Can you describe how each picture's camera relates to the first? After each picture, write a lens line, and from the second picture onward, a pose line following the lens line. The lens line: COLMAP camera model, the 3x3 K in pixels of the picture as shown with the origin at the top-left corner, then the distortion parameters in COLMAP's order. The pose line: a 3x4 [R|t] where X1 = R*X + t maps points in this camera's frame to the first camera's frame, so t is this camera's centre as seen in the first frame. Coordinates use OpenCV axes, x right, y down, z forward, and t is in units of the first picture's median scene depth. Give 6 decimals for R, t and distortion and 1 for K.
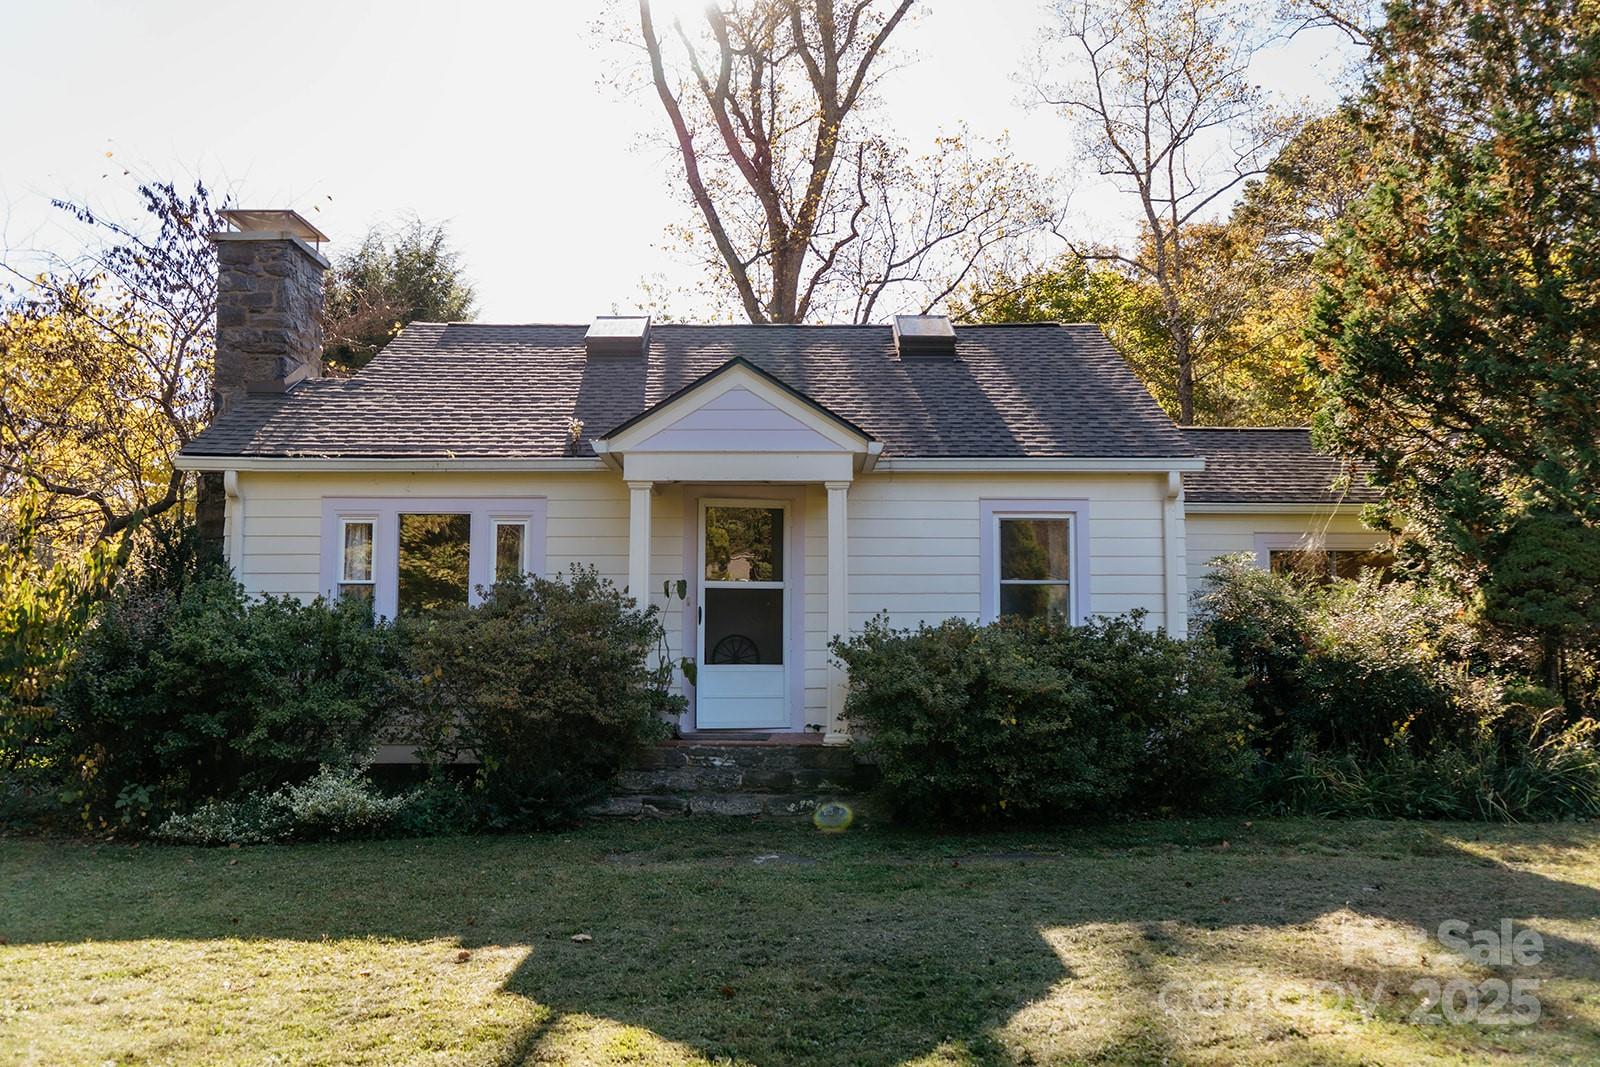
lens RADIAL K [[1293.4, 0, 798.8], [0, 1293.4, 568.4], [0, 0, 1]] dist [-0.004927, 0.000019]
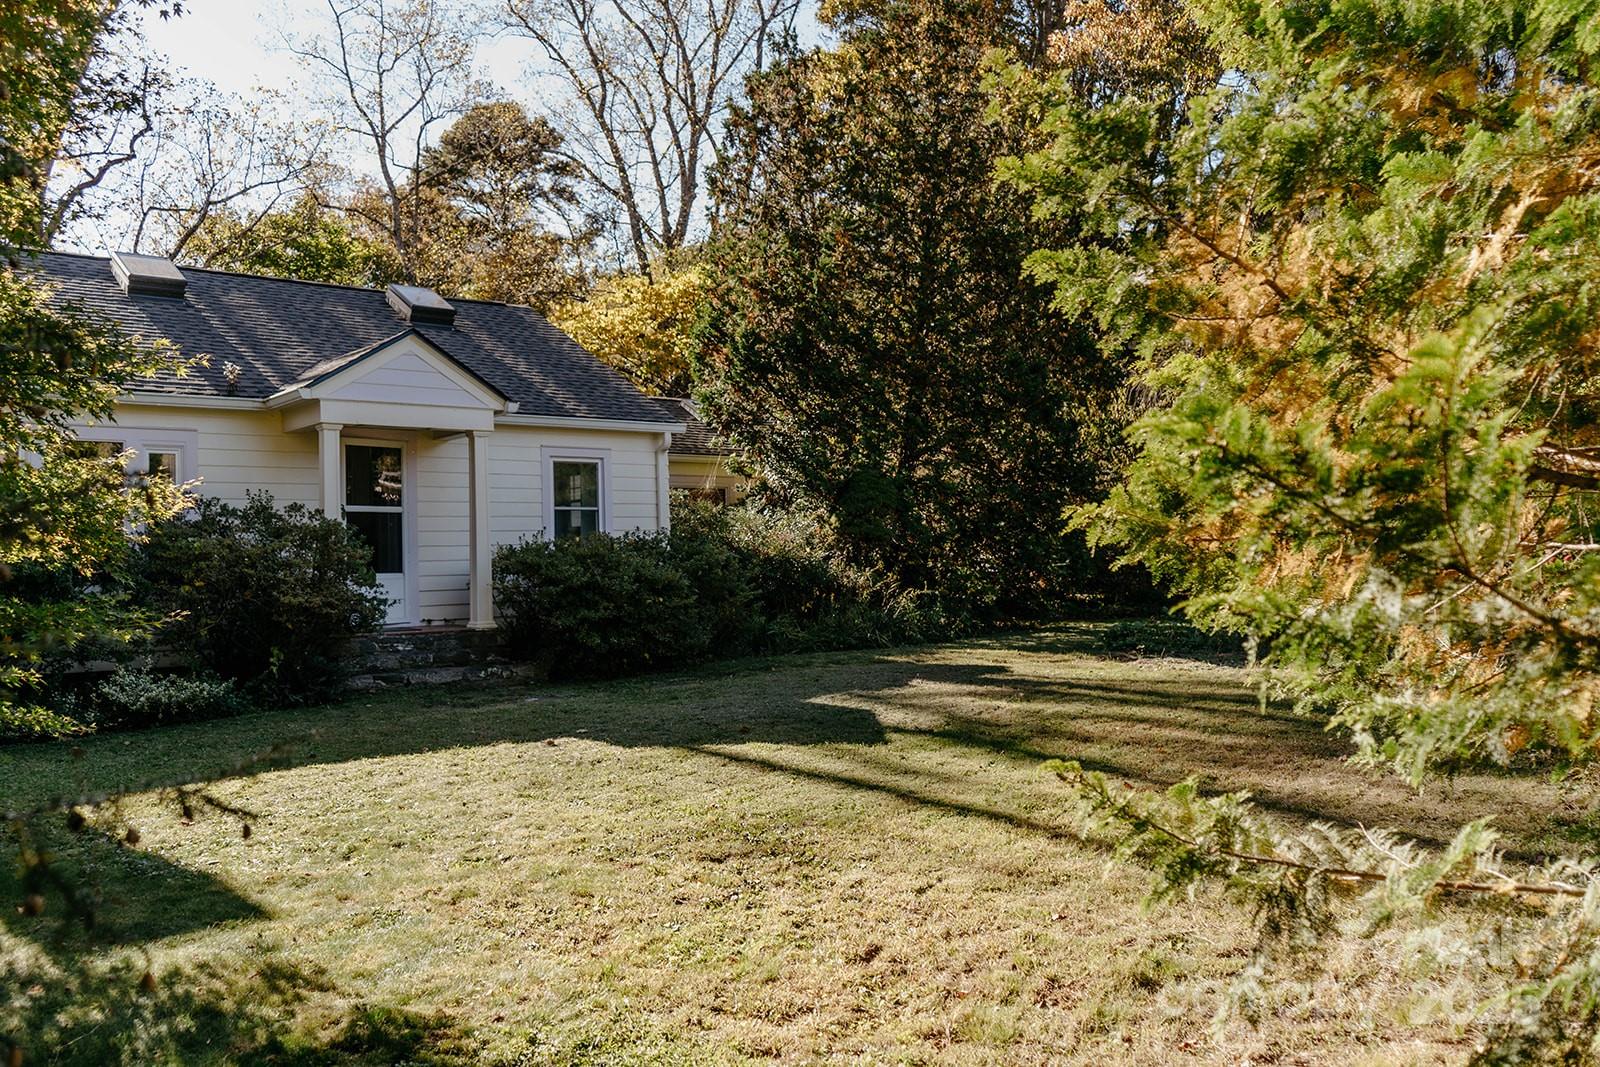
lens RADIAL K [[1293.4, 0, 798.8], [0, 1293.4, 568.4], [0, 0, 1]] dist [-0.004927, 0.000019]
pose [[0.767069, -0.022435, 0.641172, -0.517452], [-0.008168, 0.998966, 0.044726, 0.010472], [-0.641512, -0.039545, 0.766093, -0.199964]]
